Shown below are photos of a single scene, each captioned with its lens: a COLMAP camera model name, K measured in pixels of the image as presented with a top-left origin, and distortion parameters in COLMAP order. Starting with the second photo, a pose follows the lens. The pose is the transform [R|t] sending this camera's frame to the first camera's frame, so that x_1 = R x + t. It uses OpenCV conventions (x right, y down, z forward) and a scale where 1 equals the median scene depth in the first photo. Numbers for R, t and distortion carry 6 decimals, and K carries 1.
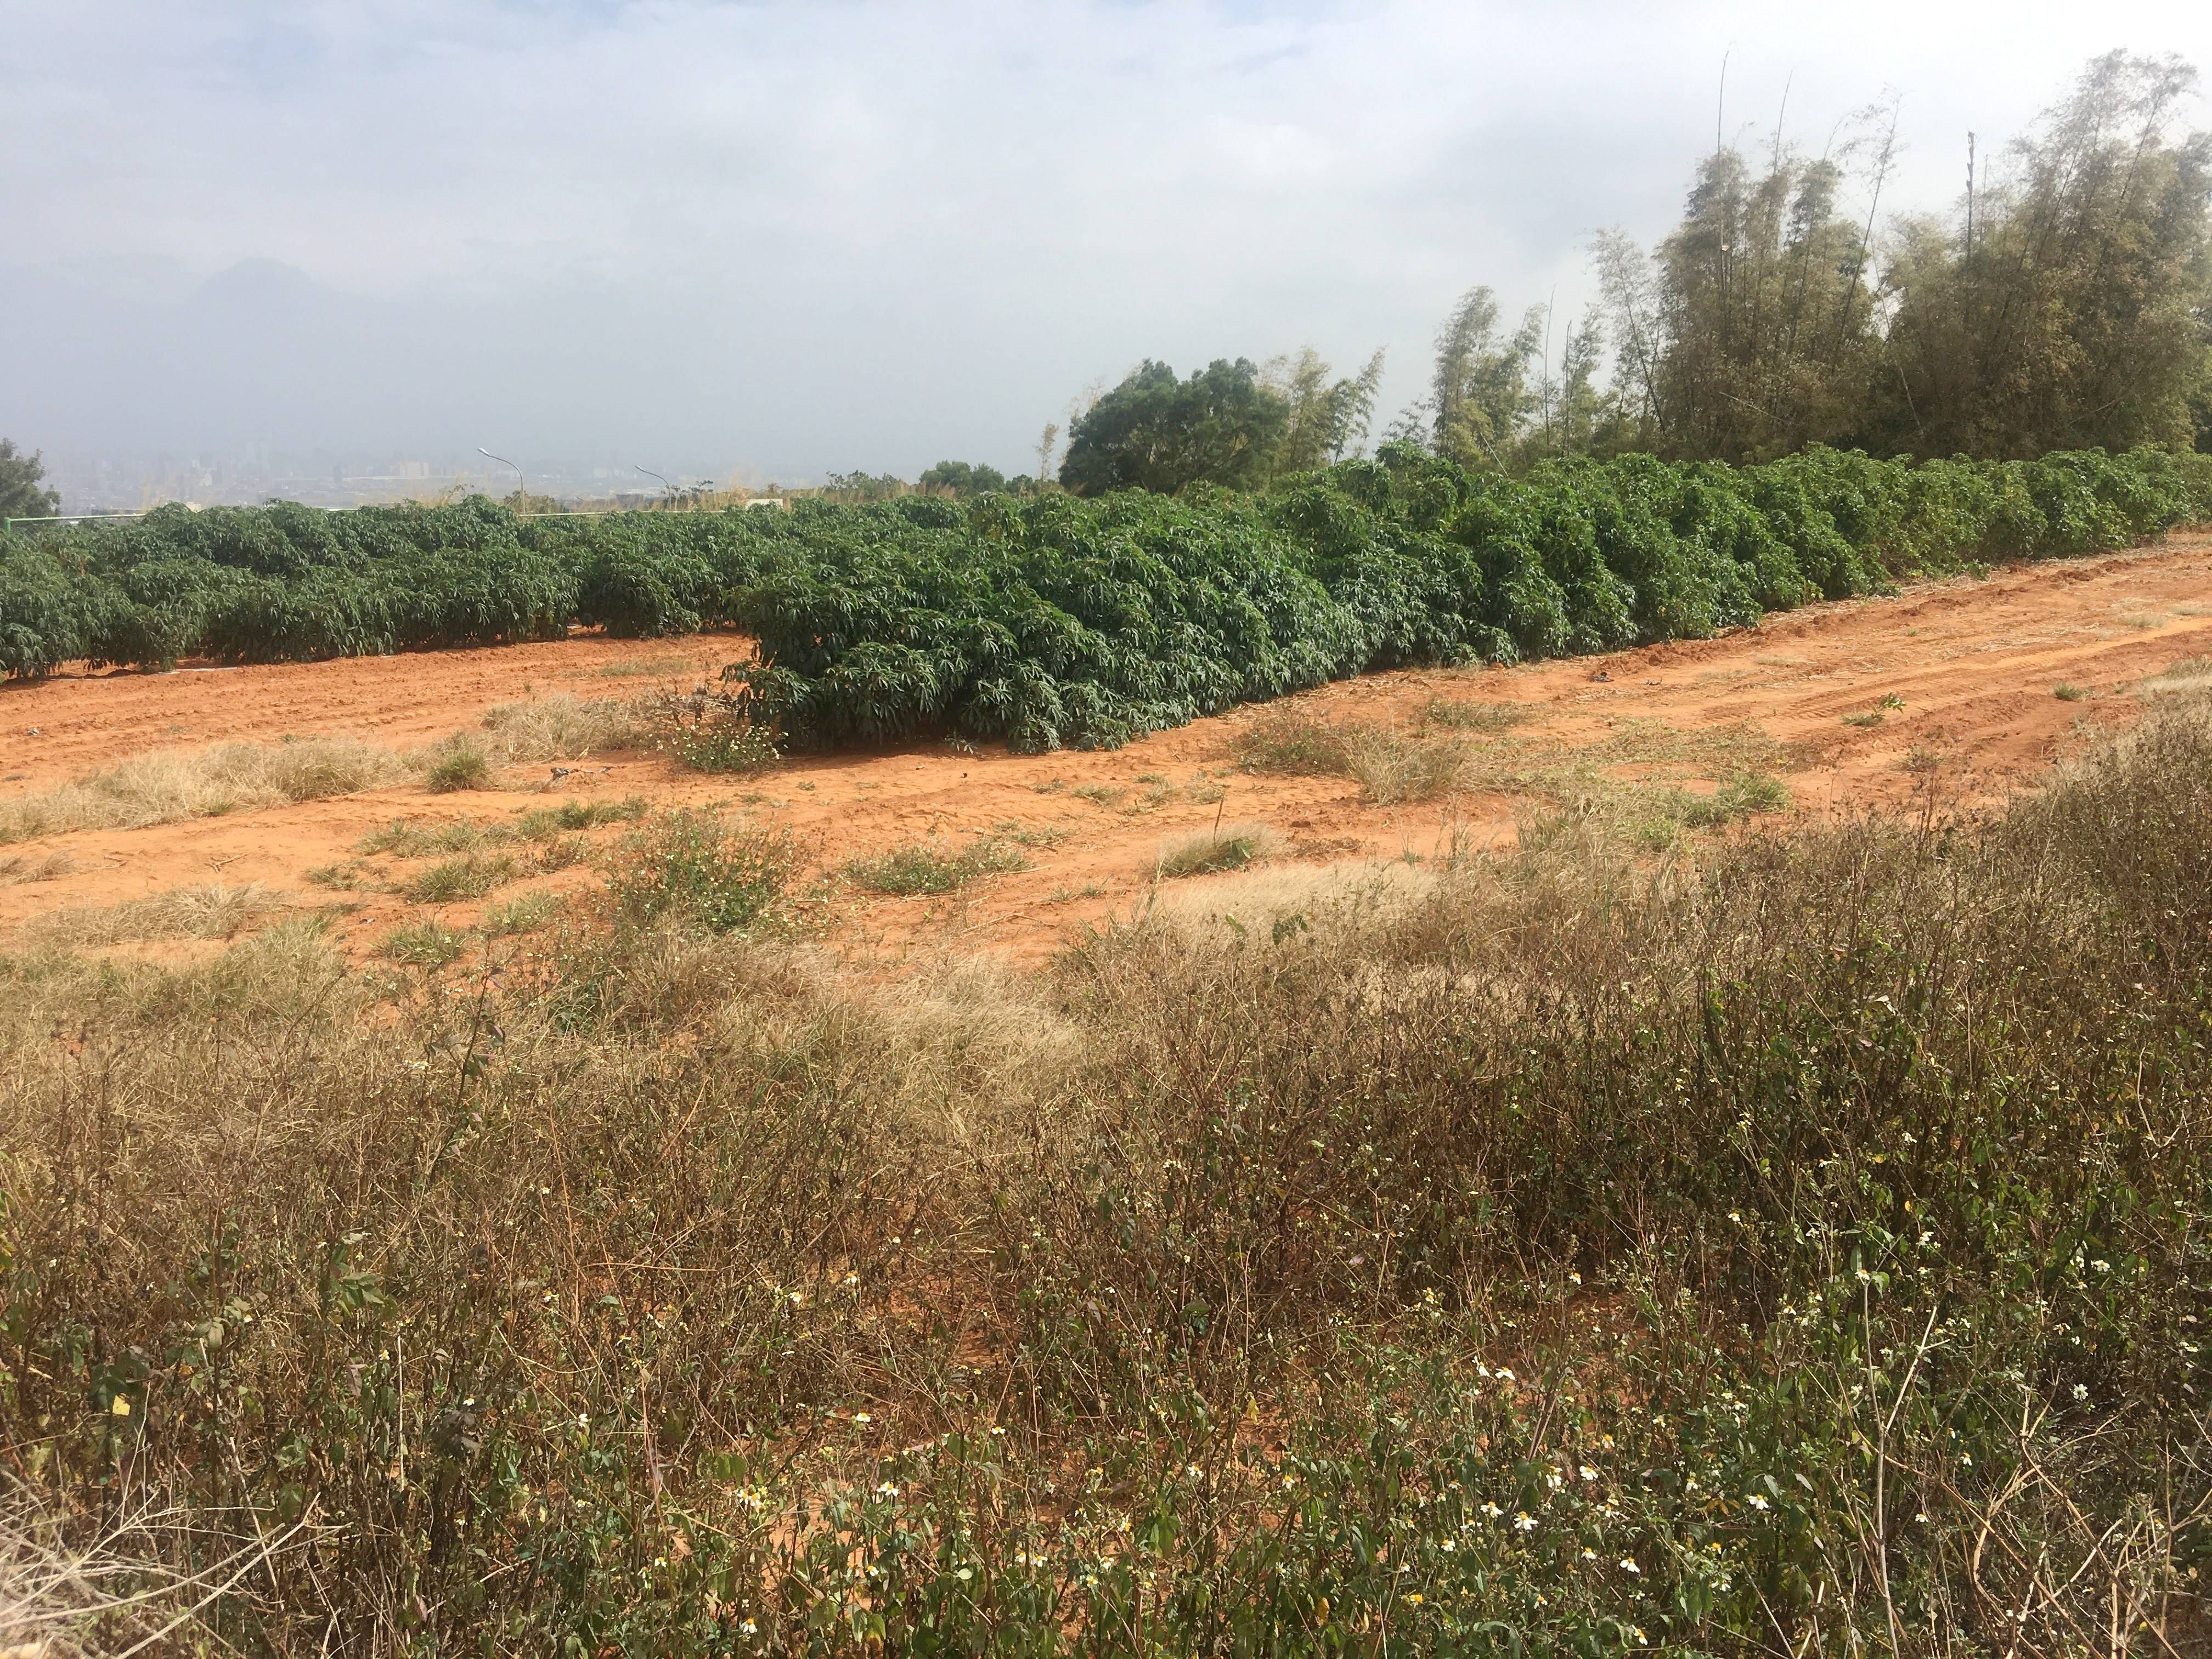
lens RADIAL K [[1880.5, 0, 1115.3], [0, 1880.5, 821.9], [0, 0, 1]] dist [0.069457, -0.111747]
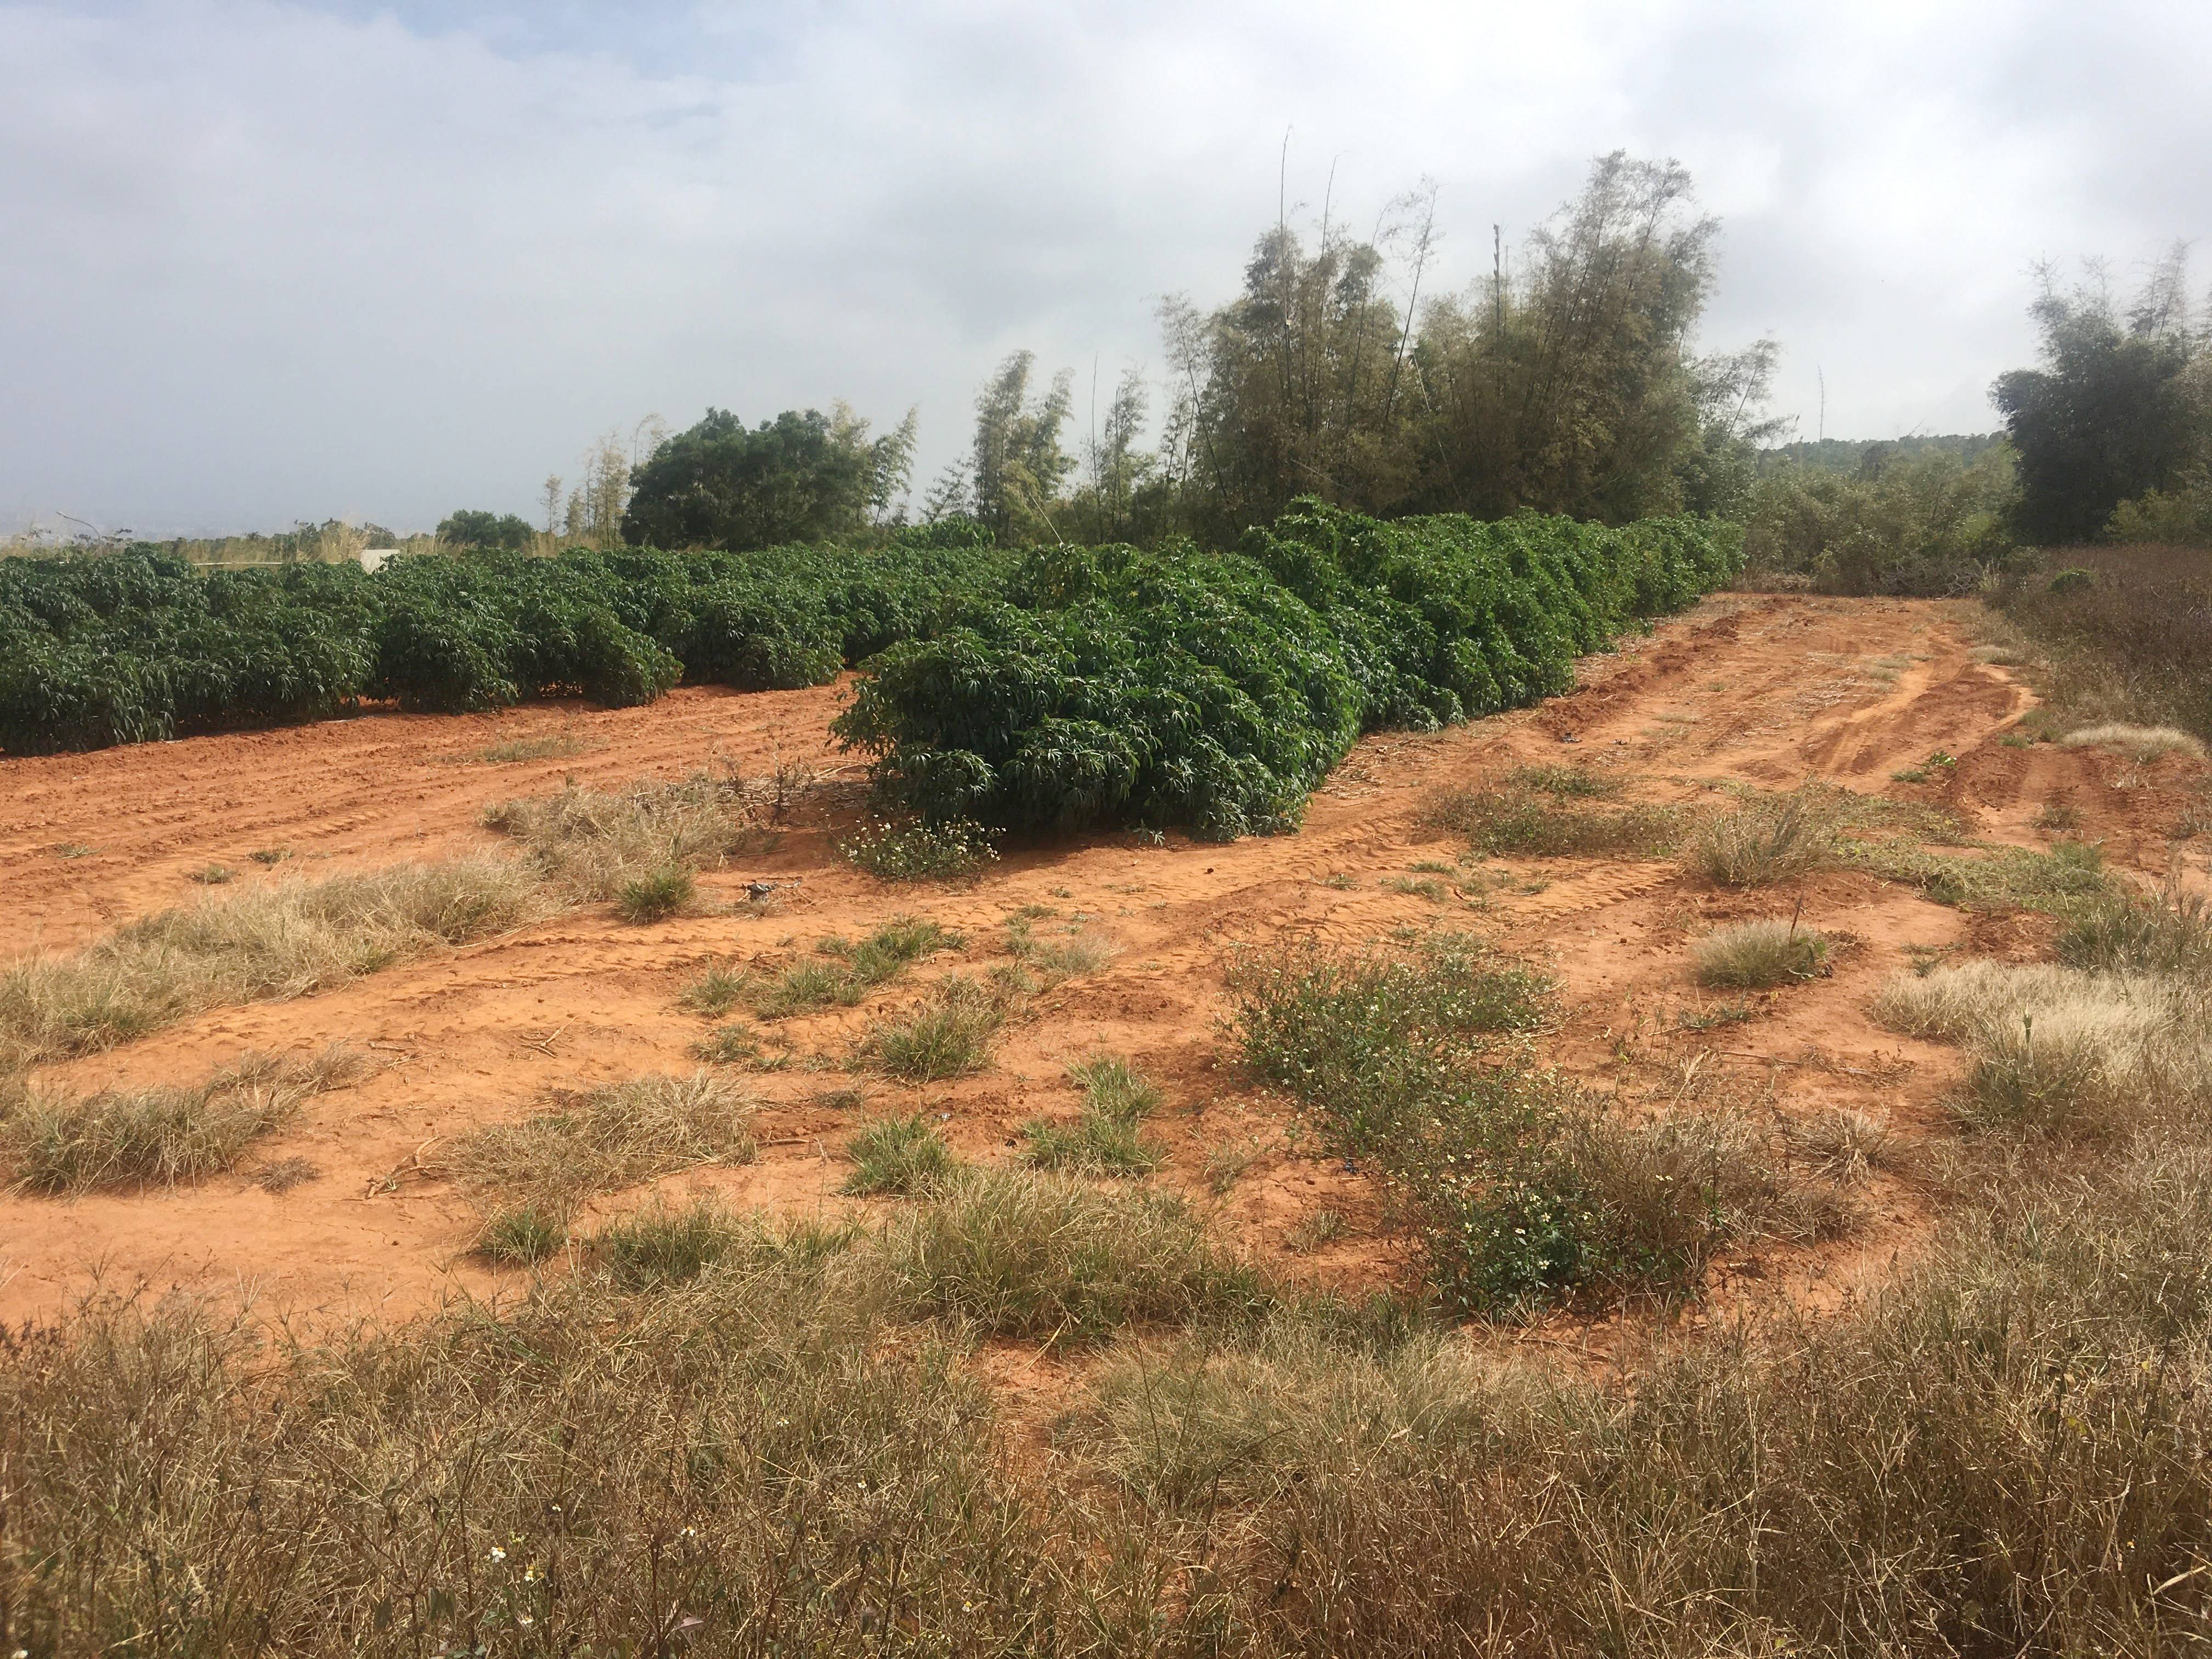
lens RADIAL K [[1880.5, 0, 1090.4], [0, 1880.5, 813.6], [0, 0, 1]] dist [0.069457, -0.111747]
pose [[0.958126, -0.031531, 0.284606, -0.086887], [0.041234, 0.998753, -0.028162, -0.006700], [-0.283363, 0.038718, 0.958231, 0.044984]]
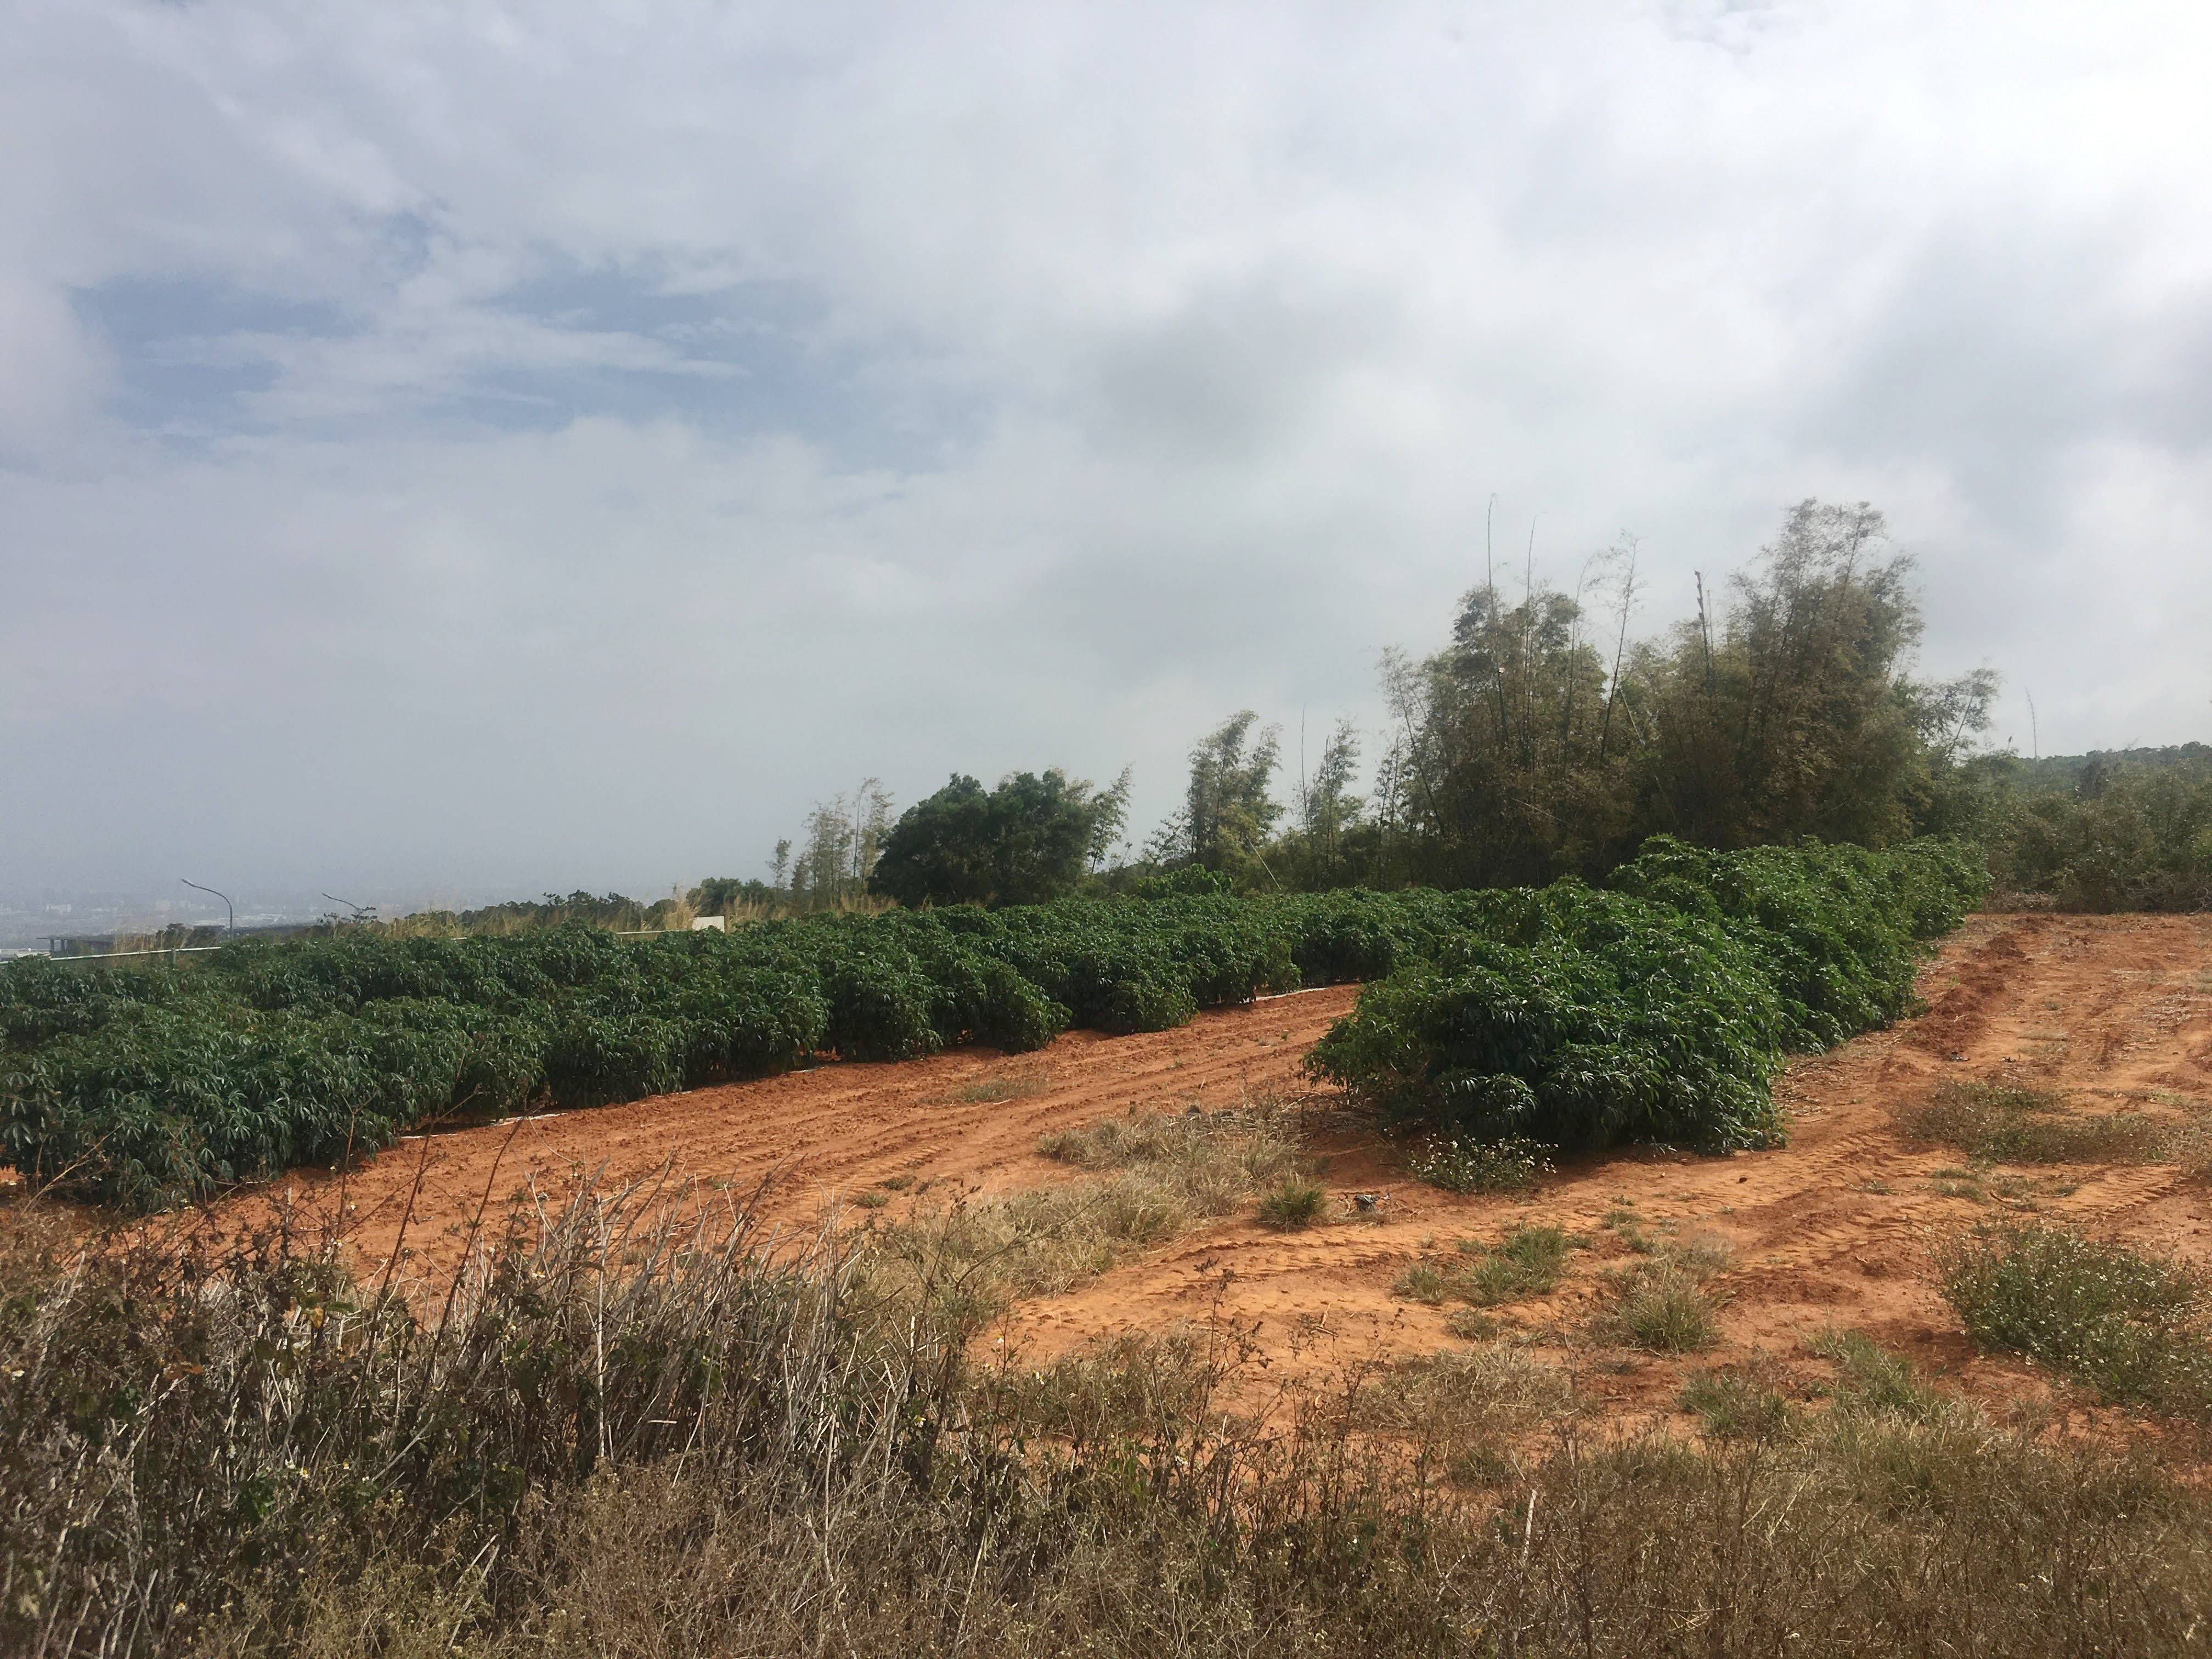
lens RADIAL K [[1880.5, 0, 1090.8], [0, 1880.5, 827.8], [0, 0, 1]] dist [0.069457, -0.111747]
pose [[0.978256, -0.018478, 0.206576, -0.135822], [0.061817, 0.976730, -0.205370, -0.005225], [-0.197974, 0.213674, 0.956634, 0.029490]]
